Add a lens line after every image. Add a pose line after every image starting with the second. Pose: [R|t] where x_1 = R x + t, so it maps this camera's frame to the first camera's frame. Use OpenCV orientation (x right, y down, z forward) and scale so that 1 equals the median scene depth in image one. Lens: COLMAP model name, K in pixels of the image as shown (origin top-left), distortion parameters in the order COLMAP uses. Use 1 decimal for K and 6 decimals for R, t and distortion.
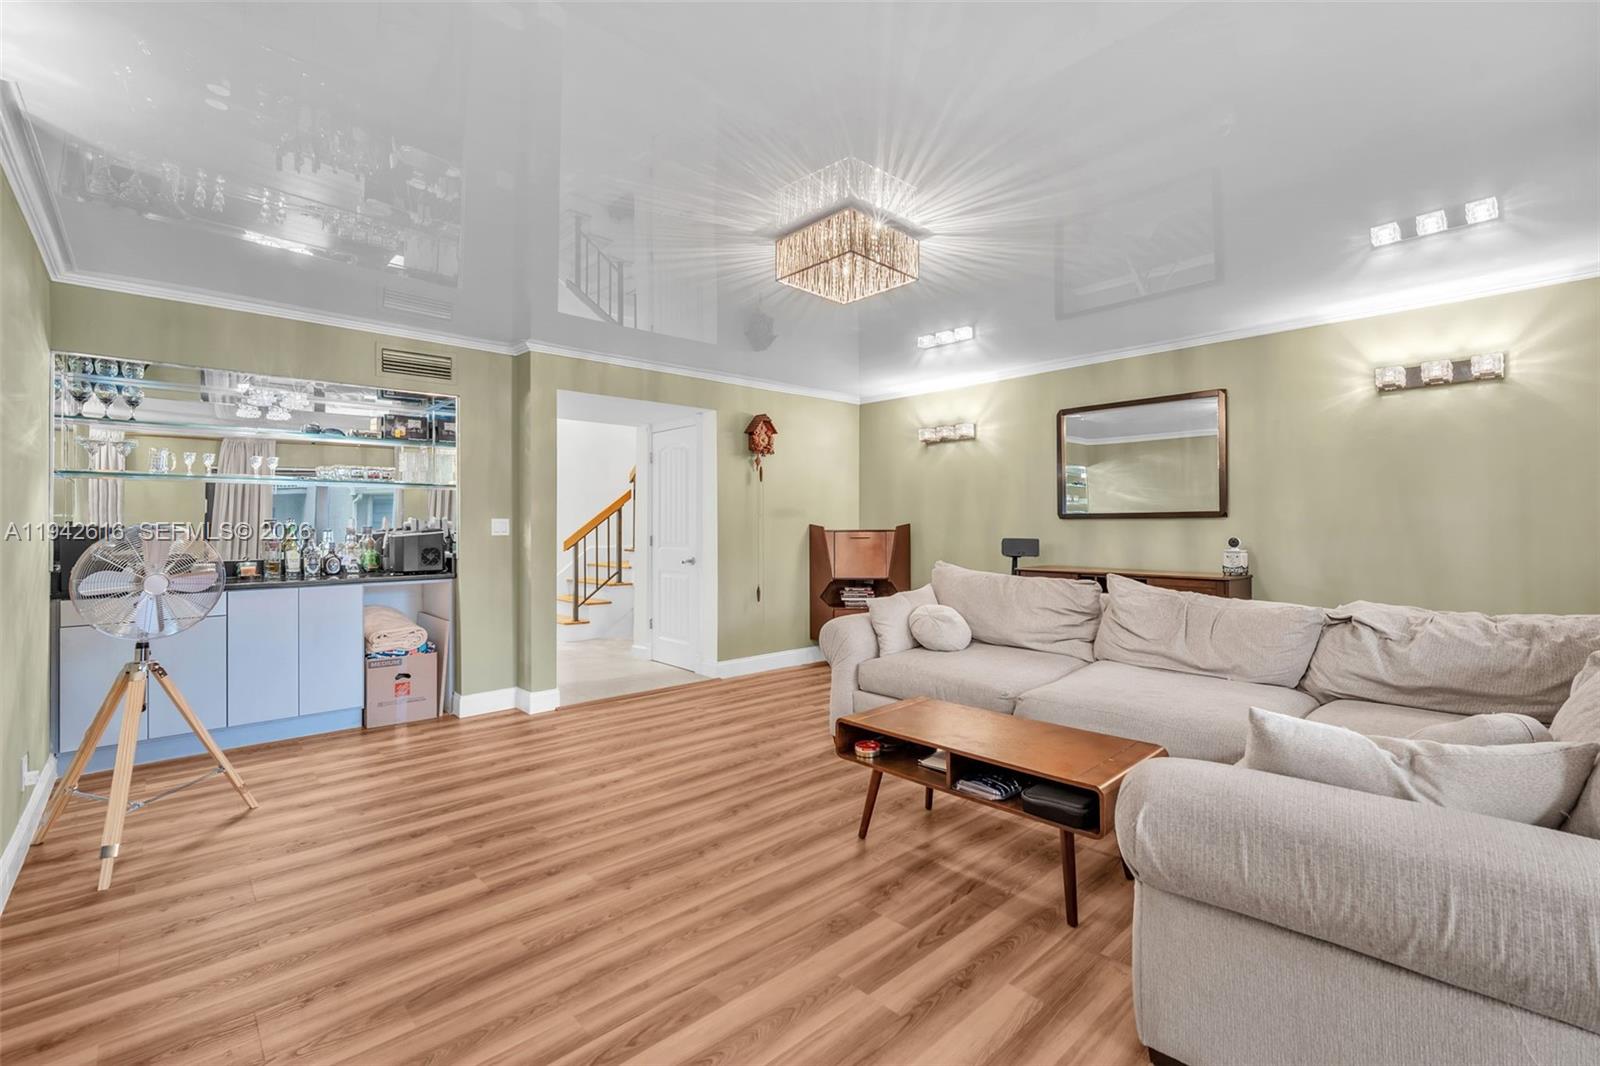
lens RADIAL K [[708.1, 0, 801.4], [0, 708.1, 527.5], [0, 0, 1]] dist [-0.009731, 0.002036]
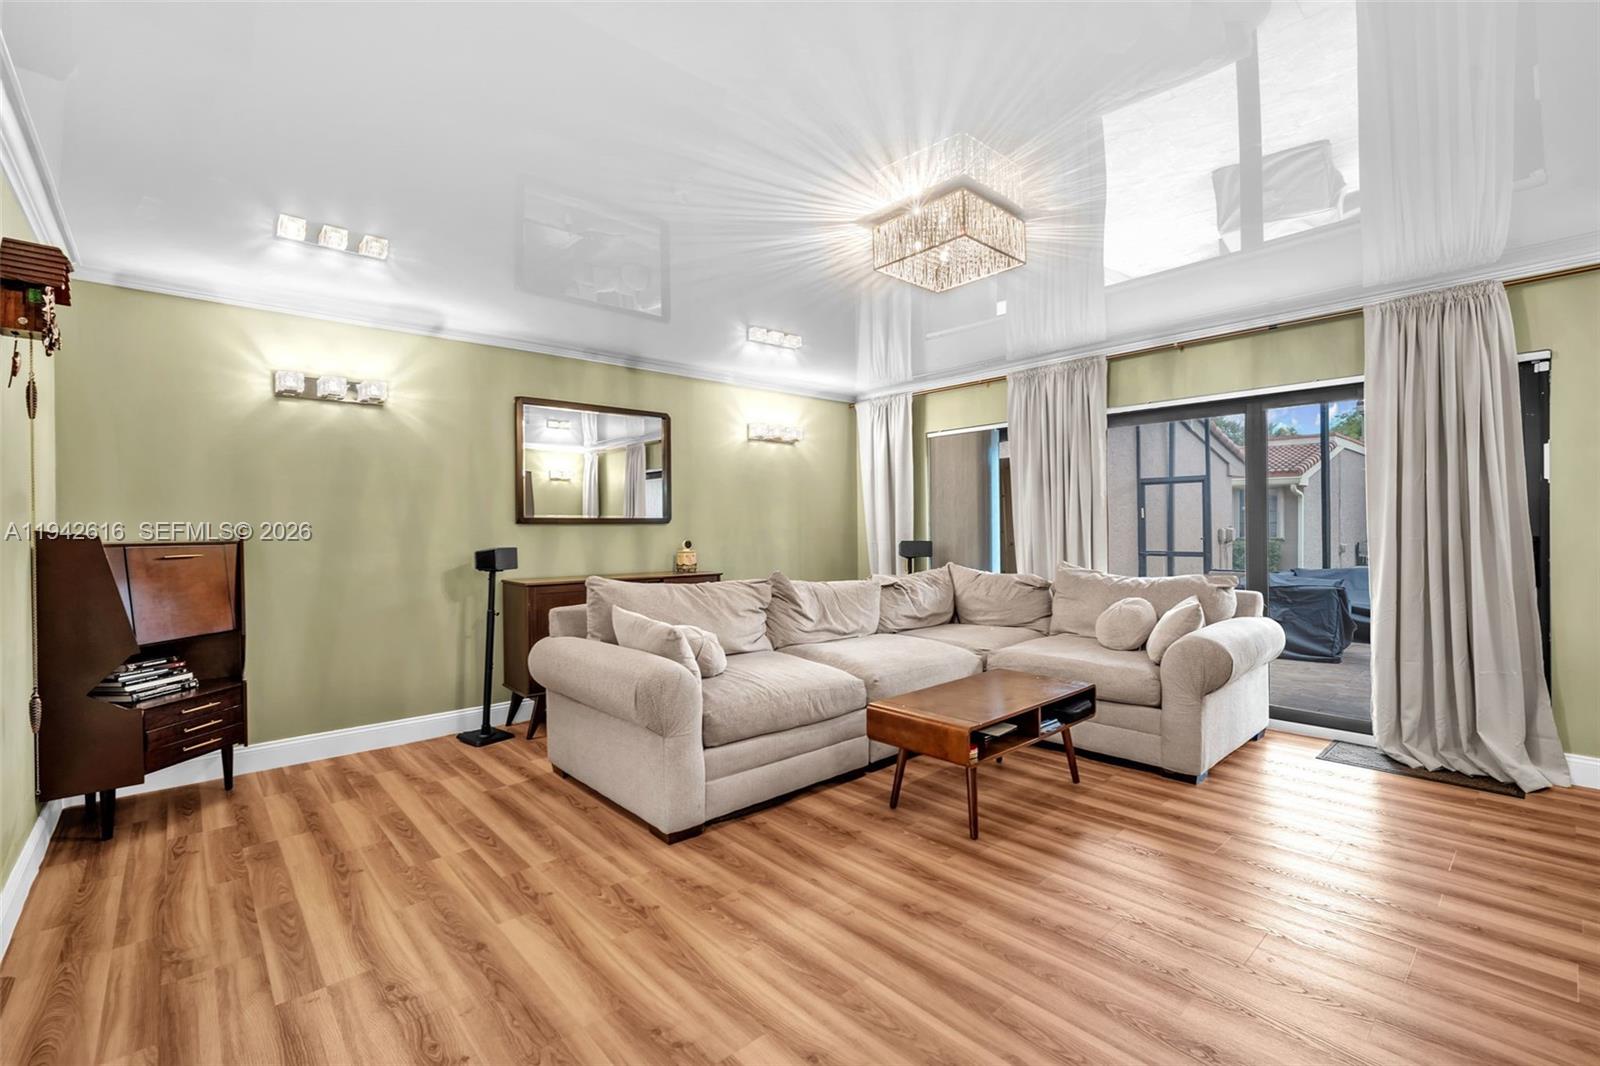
lens RADIAL K [[708.1, 0, 803.6], [0, 708.1, 524.9], [0, 0, 1]] dist [-0.009731, 0.002036]
pose [[0.006531, 0.000760, 0.999978, -0.439818], [0.005399, 0.999985, -0.000795, -0.006275], [-0.999964, 0.005404, 0.006526, 0.583474]]
